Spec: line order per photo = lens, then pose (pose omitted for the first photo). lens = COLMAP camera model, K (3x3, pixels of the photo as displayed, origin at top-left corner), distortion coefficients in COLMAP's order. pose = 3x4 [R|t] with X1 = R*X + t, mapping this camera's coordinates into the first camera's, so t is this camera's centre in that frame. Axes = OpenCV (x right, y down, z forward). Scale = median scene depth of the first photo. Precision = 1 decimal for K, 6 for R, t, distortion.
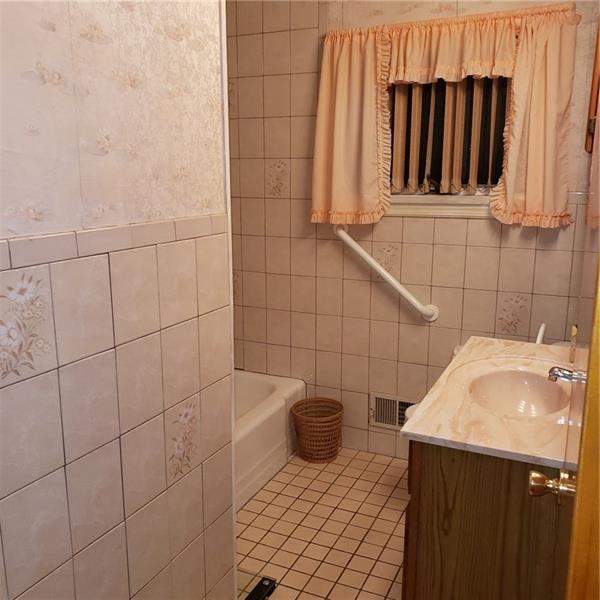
lens RADIAL K [[627.5, 0, 300.0], [0, 627.5, 300.0], [0, 0, 1]] dist [0.002098, 0.004519]
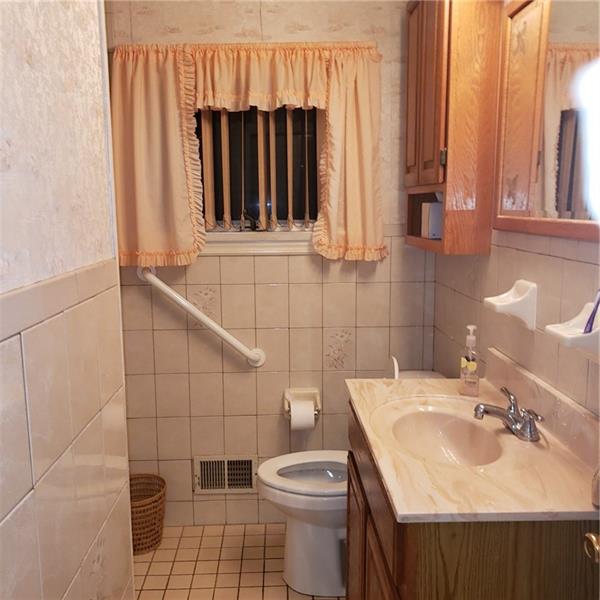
lens RADIAL K [[622.4, 0, 300.0], [0, 622.4, 300.0], [0, 0, 1]] dist [0.153483, -0.462352]
pose [[0.891328, -0.073415, 0.447376, -0.149089], [0.100704, 0.994210, -0.037486, -0.024724], [-0.442034, 0.078464, 0.893560, 0.152358]]
